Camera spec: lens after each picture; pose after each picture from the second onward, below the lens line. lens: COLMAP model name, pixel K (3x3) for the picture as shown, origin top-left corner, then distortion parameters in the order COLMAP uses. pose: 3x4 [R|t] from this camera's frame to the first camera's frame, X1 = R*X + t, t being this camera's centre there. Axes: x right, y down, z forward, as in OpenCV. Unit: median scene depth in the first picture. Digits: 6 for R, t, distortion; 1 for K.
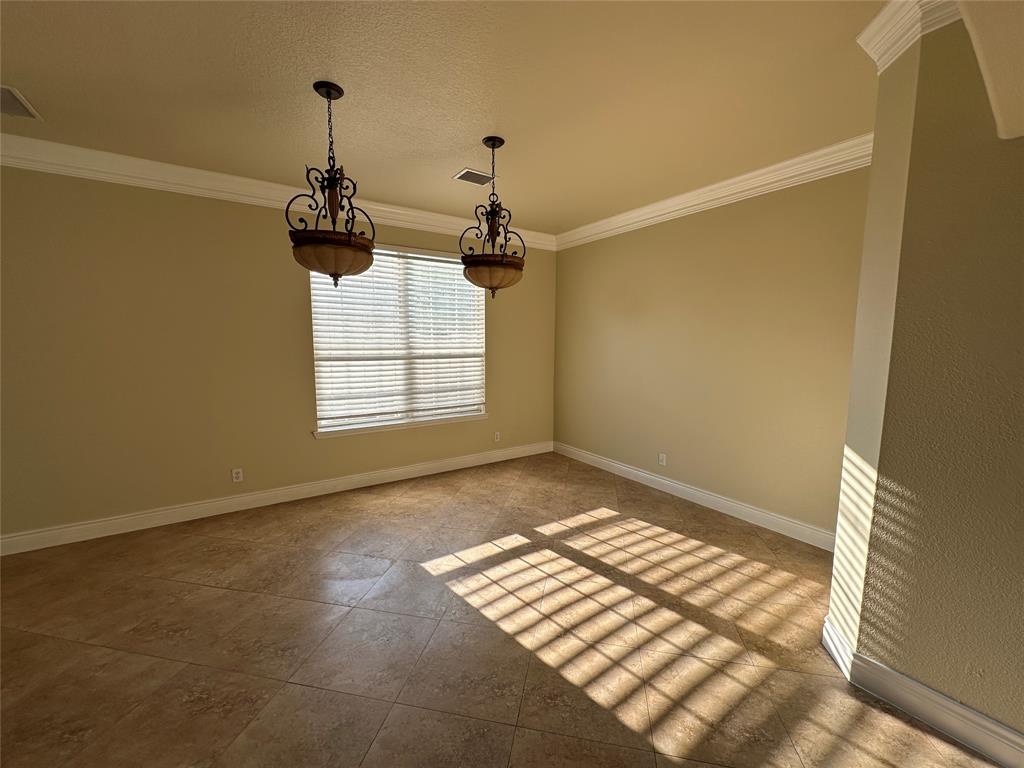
lens RADIAL K [[406.8, 0, 512.0], [0, 406.8, 384.0], [0, 0, 1]] dist [0.000818, -0.000040]
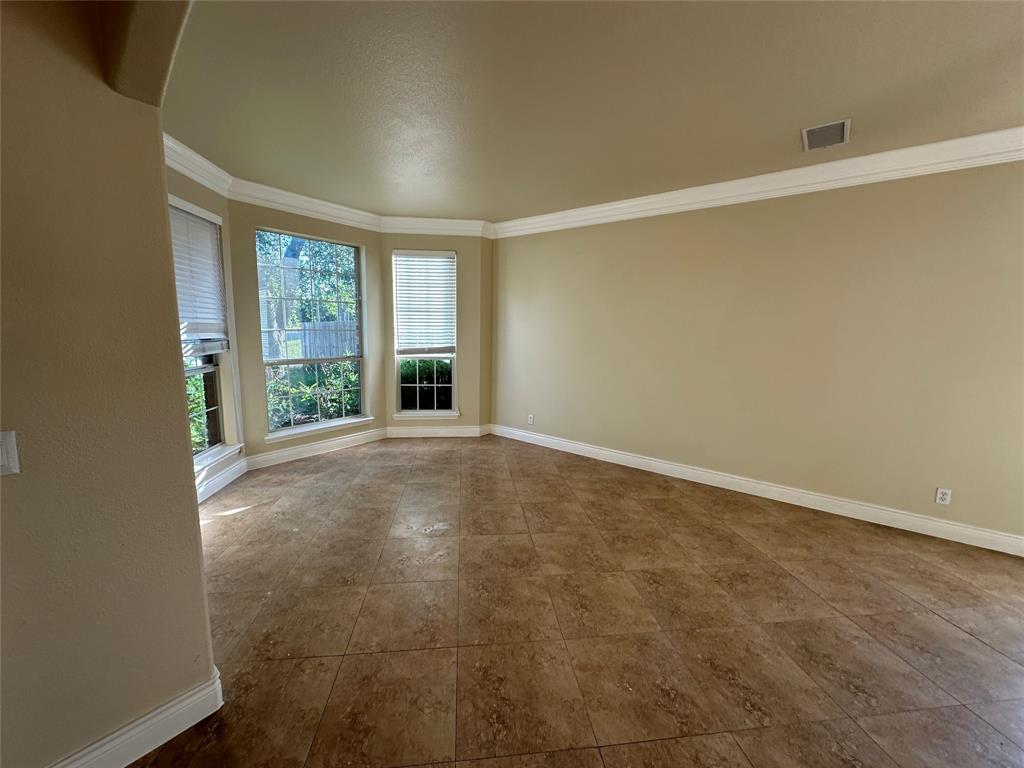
lens RADIAL K [[406.8, 0, 512.0], [0, 406.8, 384.0], [0, 0, 1]] dist [0.000818, -0.000040]
pose [[0.311739, 0.134563, -0.940591, -0.214212], [-0.119042, 0.987652, 0.101841, 0.016046], [0.942681, 0.080222, 0.323908, -0.154733]]
